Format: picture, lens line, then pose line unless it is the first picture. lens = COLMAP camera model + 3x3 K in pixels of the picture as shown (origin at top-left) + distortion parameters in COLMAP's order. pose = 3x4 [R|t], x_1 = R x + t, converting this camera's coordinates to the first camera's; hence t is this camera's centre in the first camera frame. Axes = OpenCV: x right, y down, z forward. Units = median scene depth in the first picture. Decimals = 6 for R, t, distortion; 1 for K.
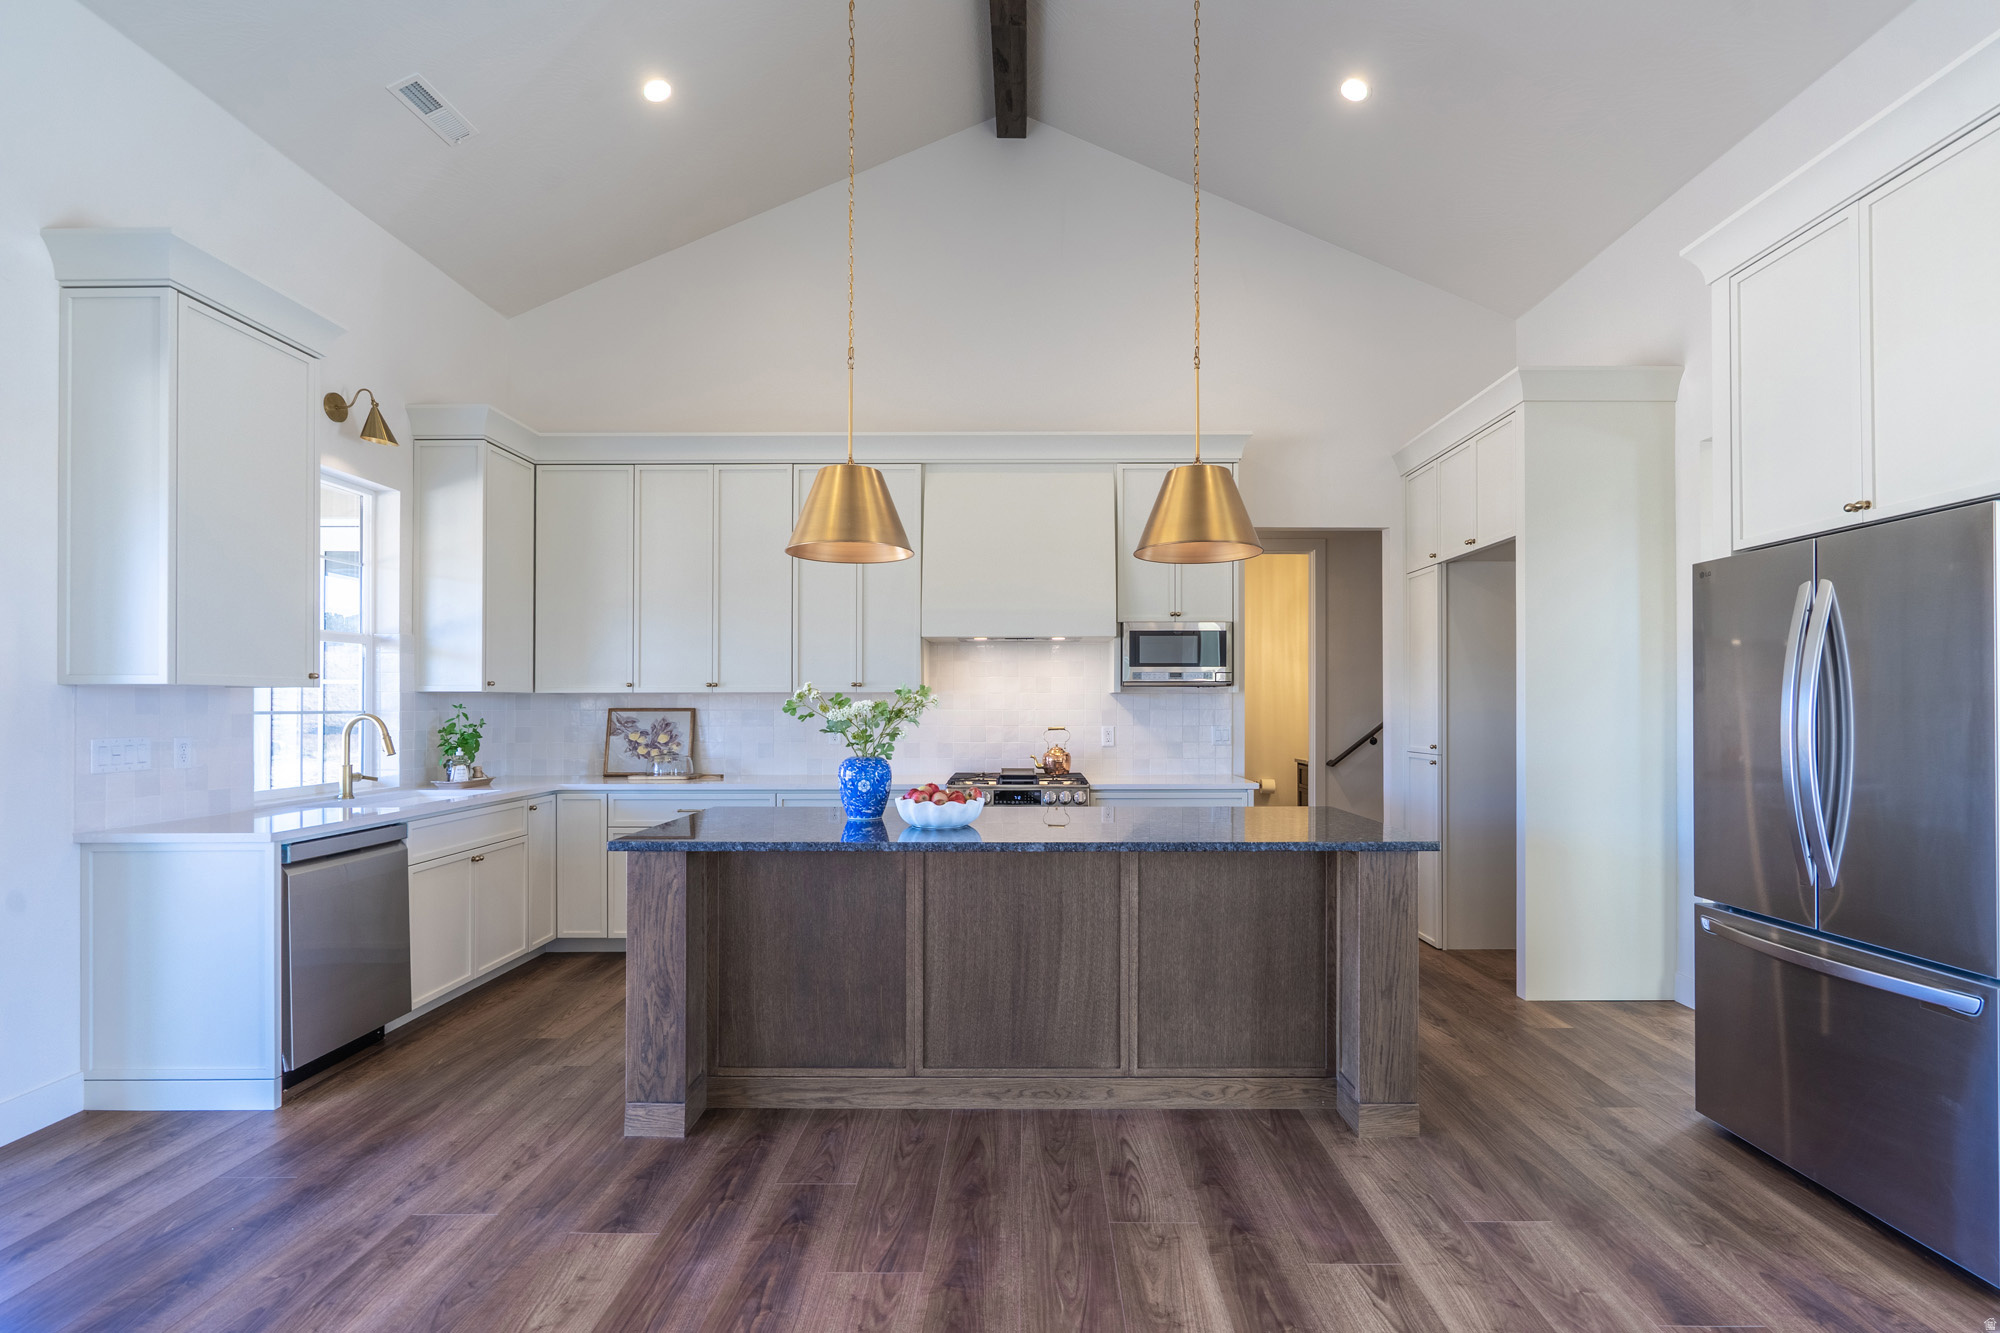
lens RADIAL K [[901.2, 0, 1004.1], [0, 901.2, 666.7], [0, 0, 1]] dist [-0.001138, 0.000811]
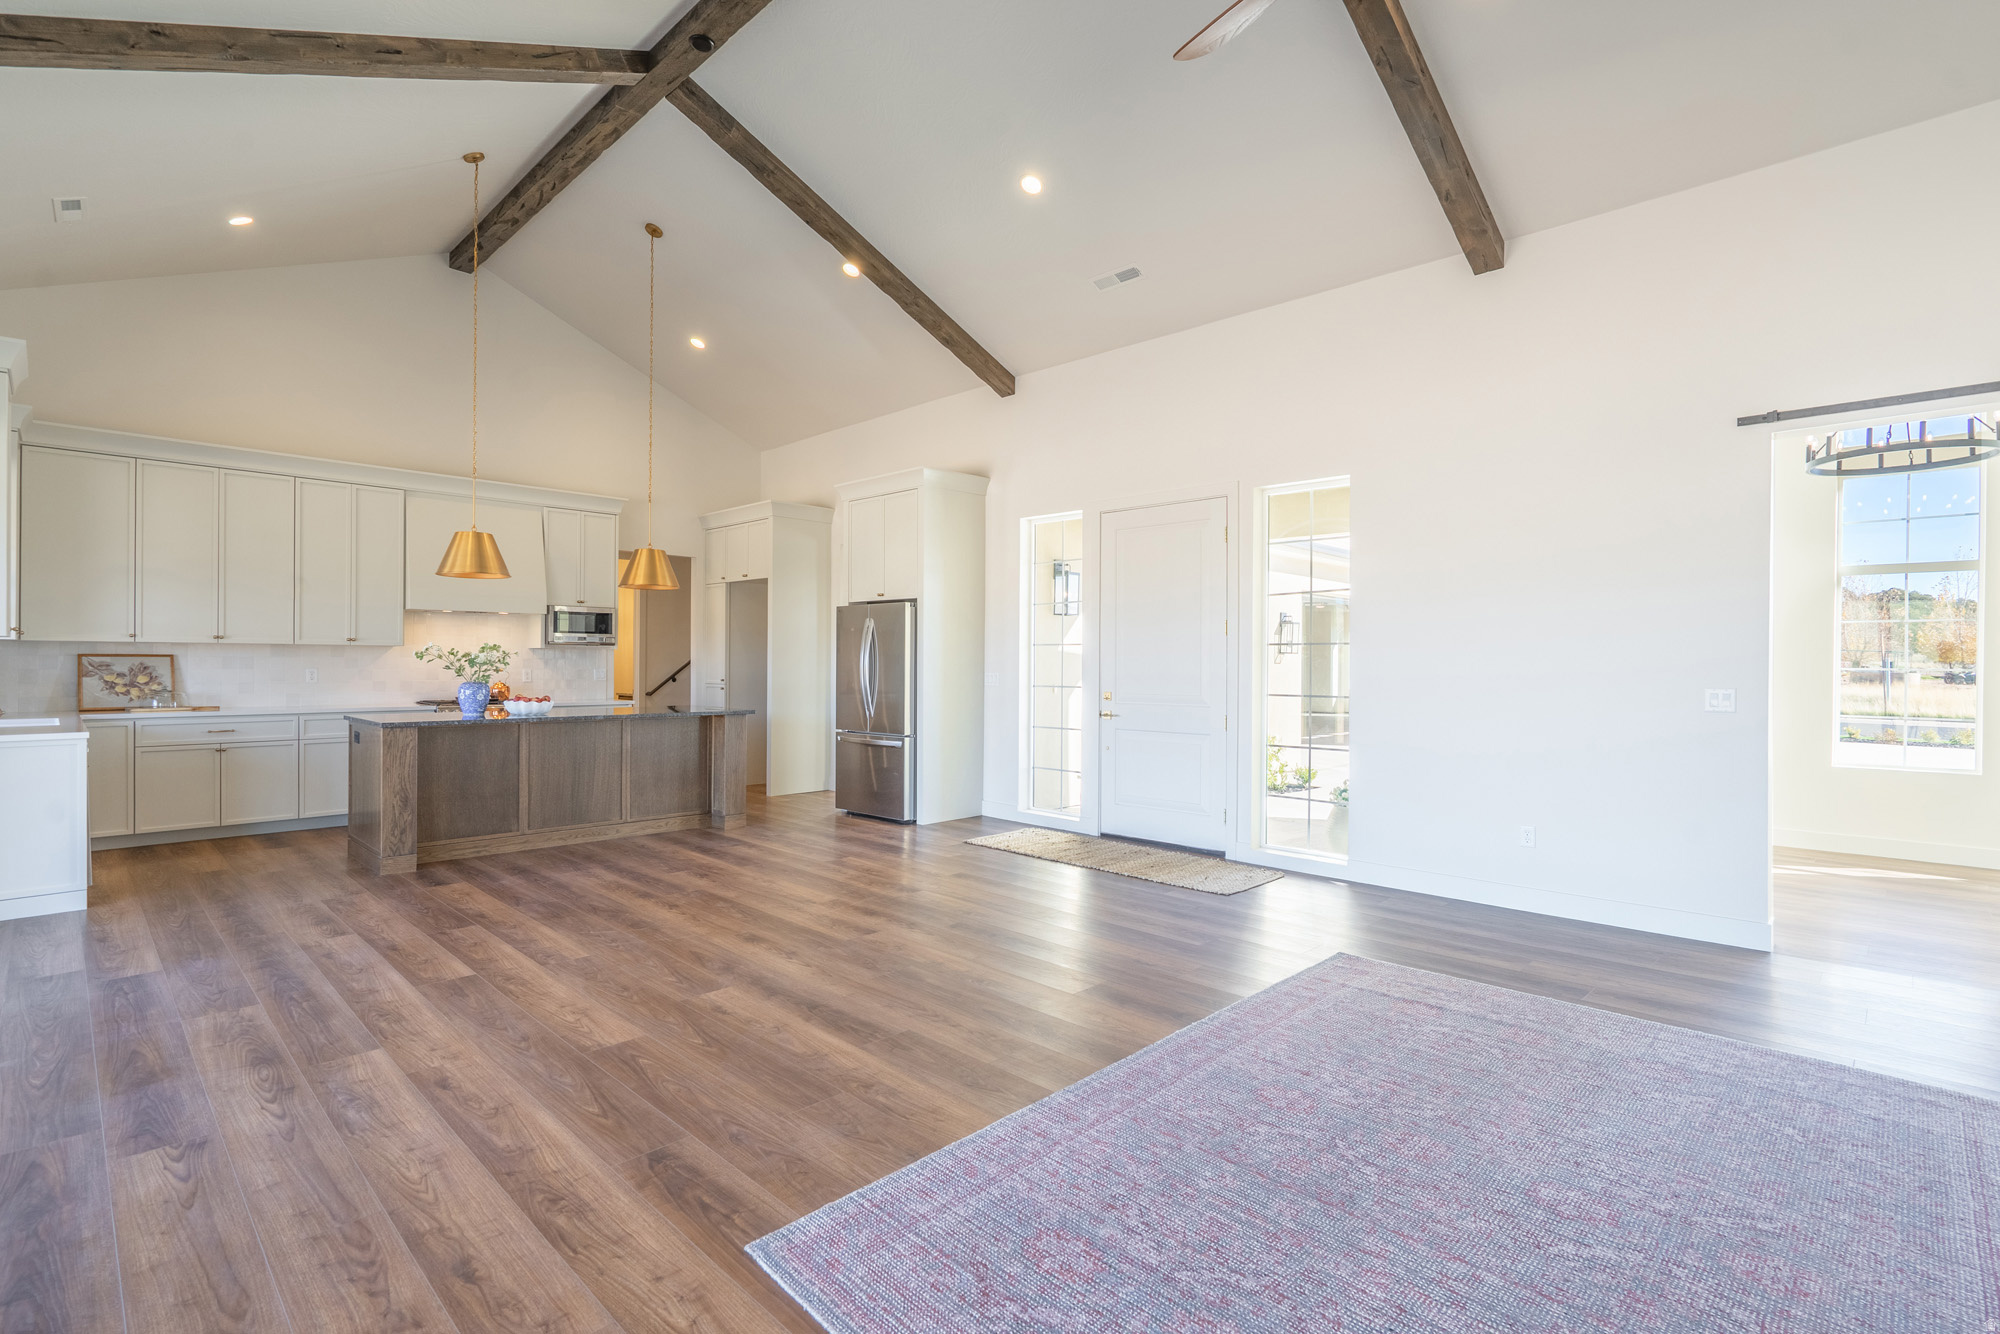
lens RADIAL K [[901.2, 0, 1004.1], [0, 901.2, 667.2], [0, 0, 1]] dist [-0.001138, 0.000811]
pose [[0.656388, 0.002263, 0.754420, -0.561110], [-0.036944, 0.998892, 0.029147, -0.014663], [-0.753518, -0.047003, 0.655745, -0.689637]]
